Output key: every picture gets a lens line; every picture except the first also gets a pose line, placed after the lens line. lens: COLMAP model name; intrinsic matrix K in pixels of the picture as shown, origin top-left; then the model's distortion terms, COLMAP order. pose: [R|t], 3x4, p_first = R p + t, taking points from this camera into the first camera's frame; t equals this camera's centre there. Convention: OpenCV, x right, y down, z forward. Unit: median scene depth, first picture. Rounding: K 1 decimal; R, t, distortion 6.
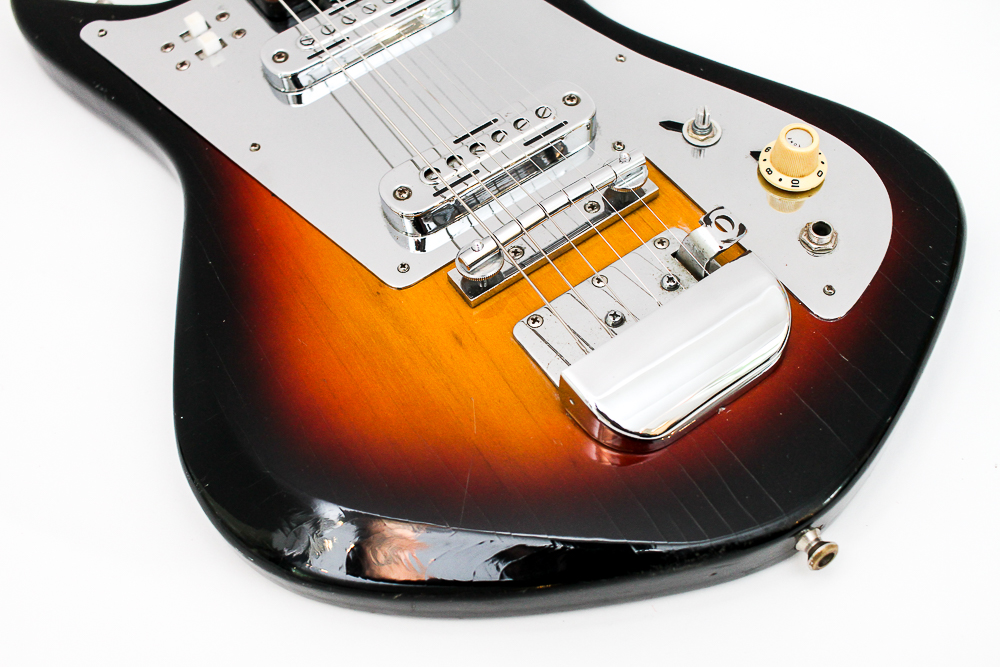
lens RADIAL K [[1141.6, 0, 500.0], [0, 1141.6, 333.5], [0, 0, 1]] dist [-0.150144, 0.120238]
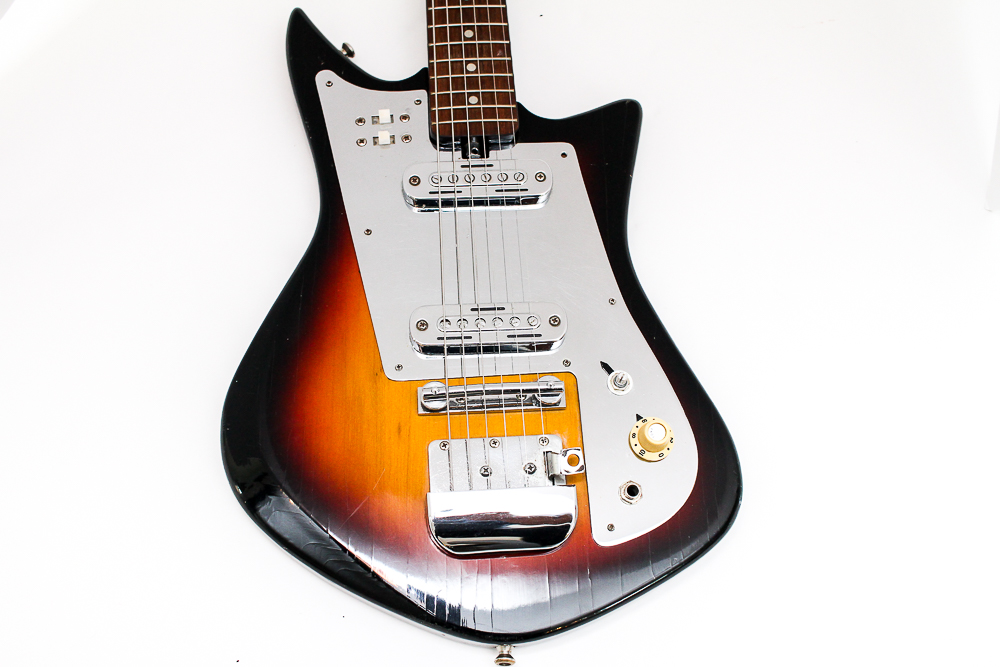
lens RADIAL K [[1141.6, 0, 500.0], [0, 1141.6, 333.5], [0, 0, 1]] dist [-0.150144, 0.120238]
pose [[0.848774, 0.523558, -0.073962, 0.127642], [-0.495156, 0.836091, 0.236162, -0.539418], [0.185484, -0.163826, 0.968895, -0.508125]]
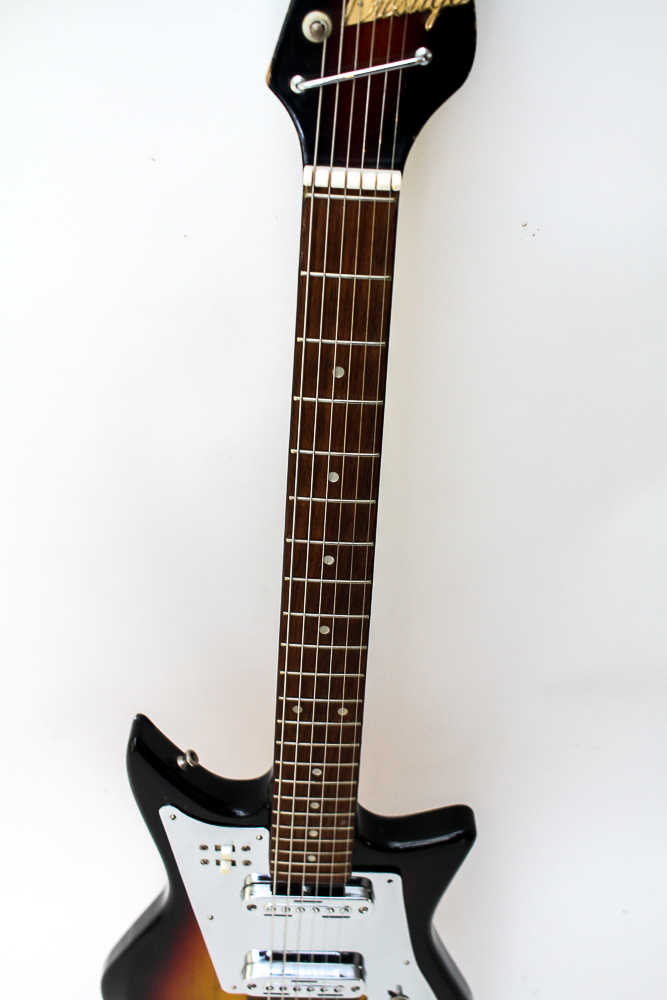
lens RADIAL K [[1141.6, 0, 333.5], [0, 1141.6, 500.0], [0, 0, 1]] dist [-0.150144, 0.120238]
pose [[0.788291, 0.468864, 0.398451, -1.158300], [-0.544474, 0.229897, 0.806657, -1.985124], [0.286610, -0.852827, 0.436510, 0.915350]]
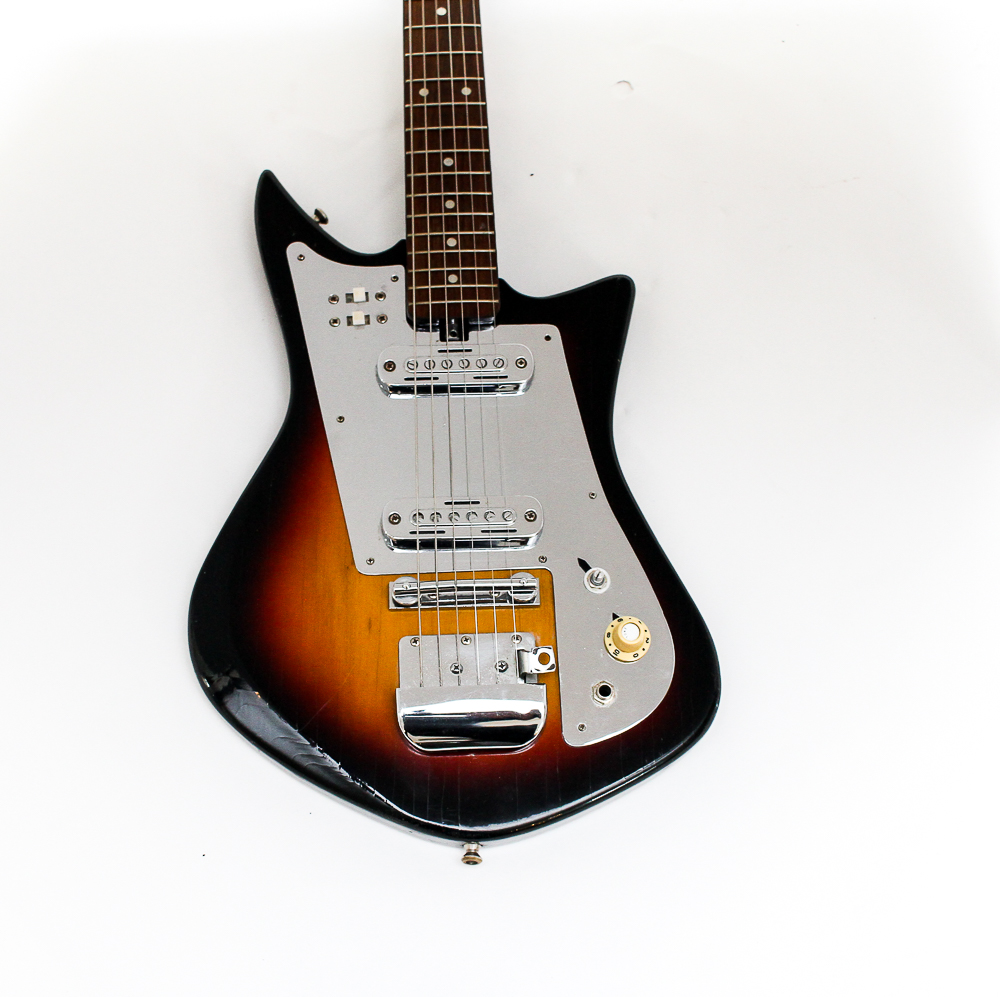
lens RADIAL K [[1731.7, 0, 474.8], [0, 1731.7, 521.0], [0, 0, 1]] dist [-0.149526, 0.017307]
pose [[0.837837, 0.538812, -0.087808, 0.212047], [-0.499325, 0.821370, 0.275727, -0.821029], [0.220688, -0.187170, 0.957217, -1.218704]]
